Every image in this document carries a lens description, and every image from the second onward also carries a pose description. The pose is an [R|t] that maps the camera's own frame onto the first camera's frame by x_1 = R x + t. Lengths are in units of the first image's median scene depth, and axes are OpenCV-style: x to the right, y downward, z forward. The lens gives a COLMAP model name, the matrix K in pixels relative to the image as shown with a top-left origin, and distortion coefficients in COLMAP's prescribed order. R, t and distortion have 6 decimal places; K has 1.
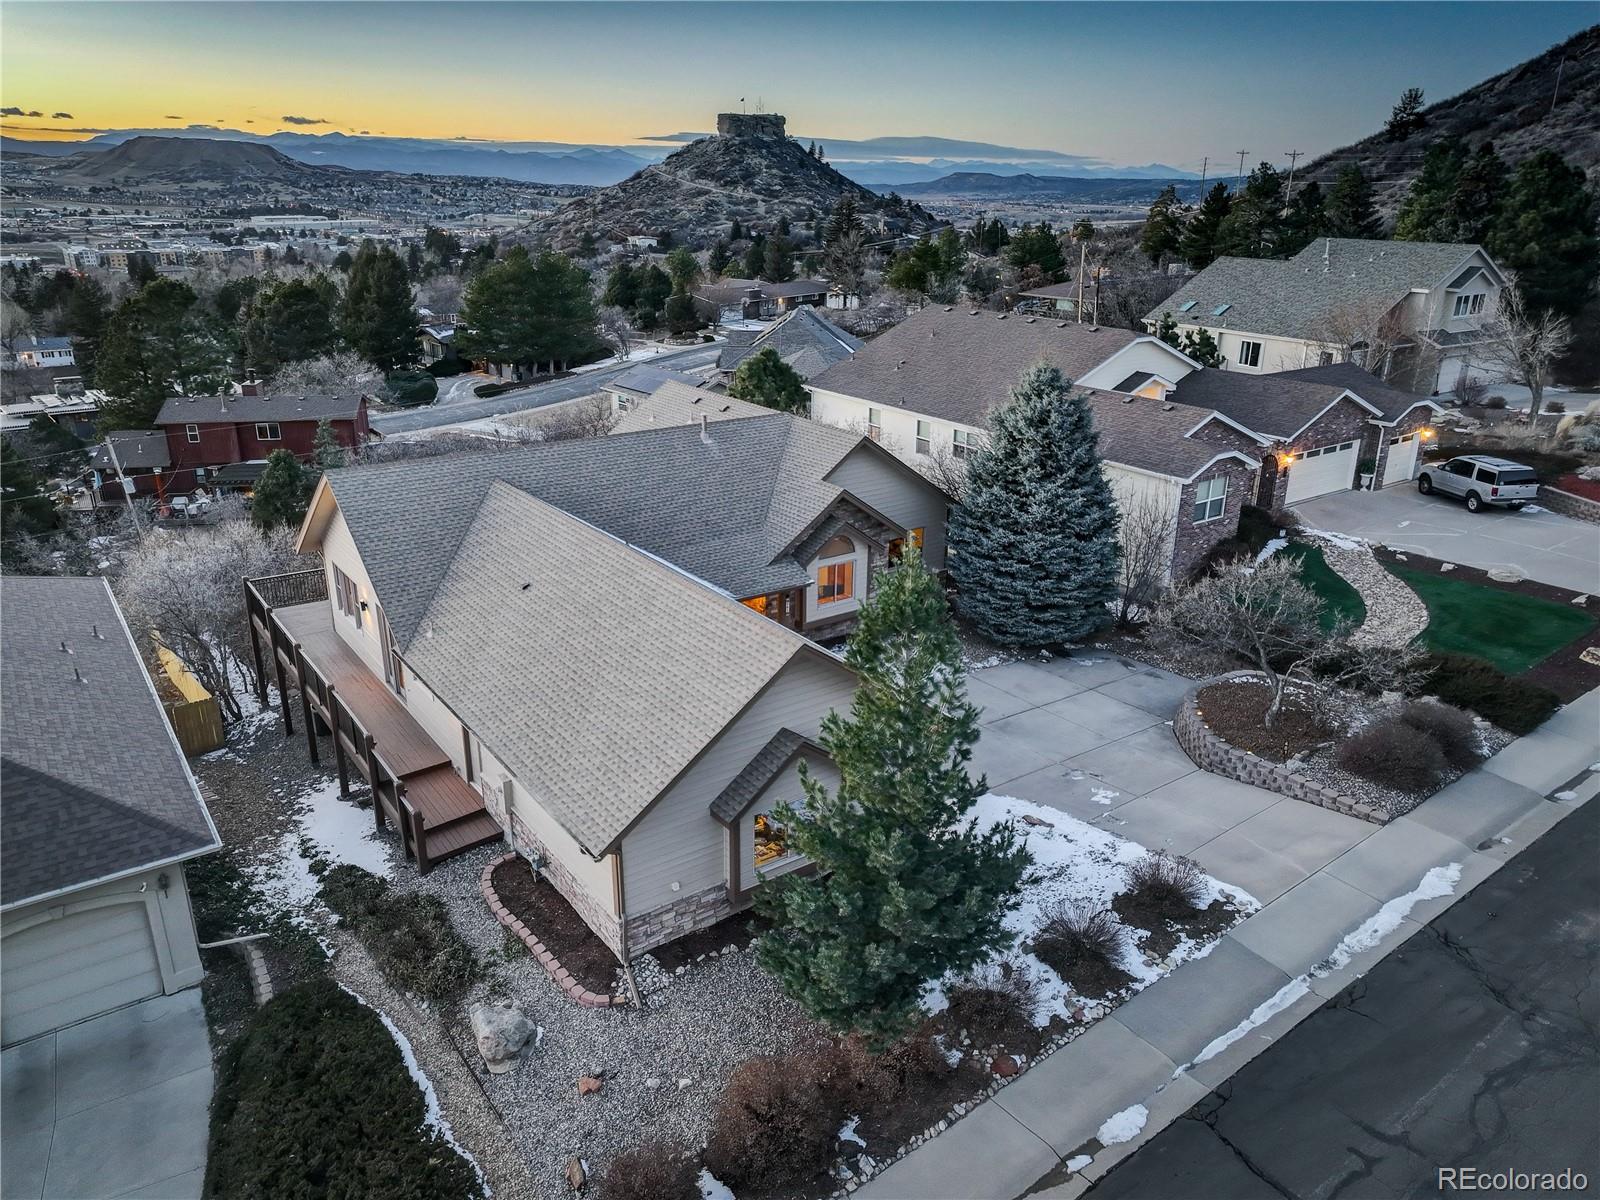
lens RADIAL K [[1127.8, 0, 796.5], [0, 1127.8, 590.4], [0, 0, 1]] dist [0.005818, 0.022295]
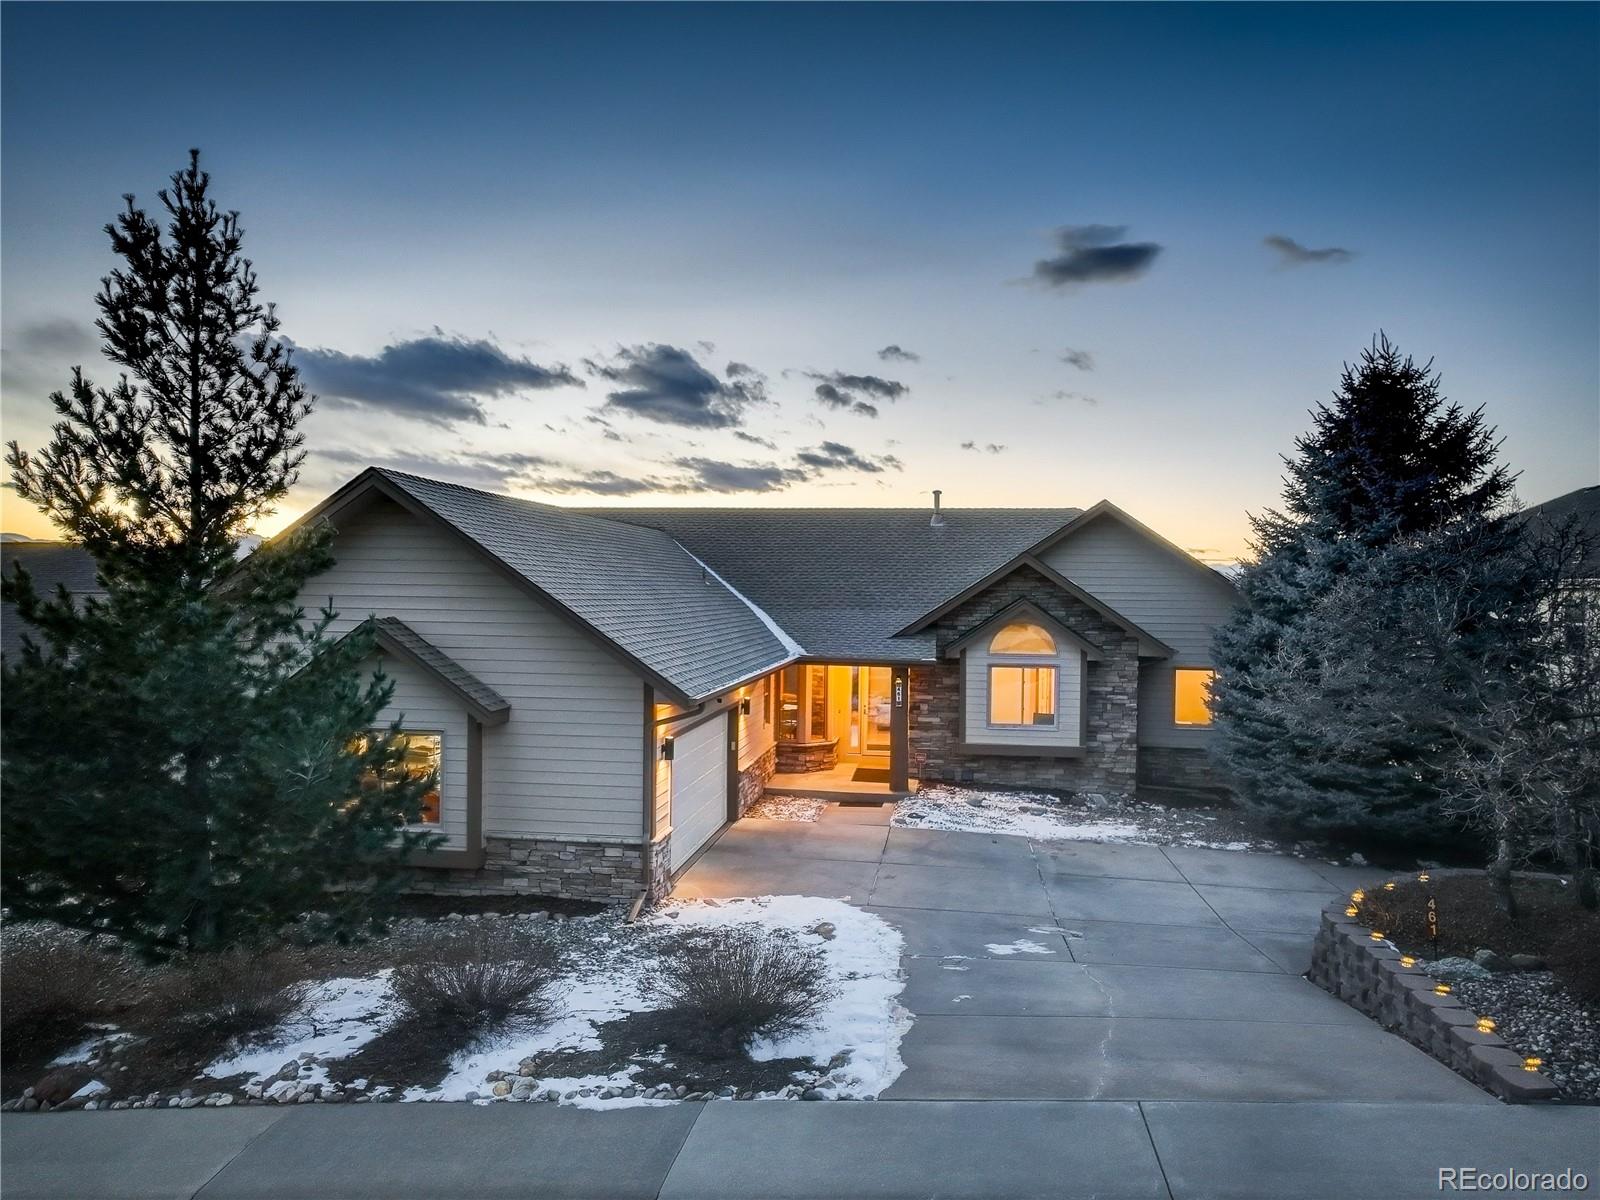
lens RADIAL K [[1127.8, 0, 803.3], [0, 1127.8, 602.9], [0, 0, 1]] dist [0.005818, 0.022295]
pose [[0.714664, 0.001098, -0.699467, 0.682836], [-0.245728, 0.936653, -0.249596, 0.234224], [0.654884, 0.350256, 0.669662, 0.706875]]
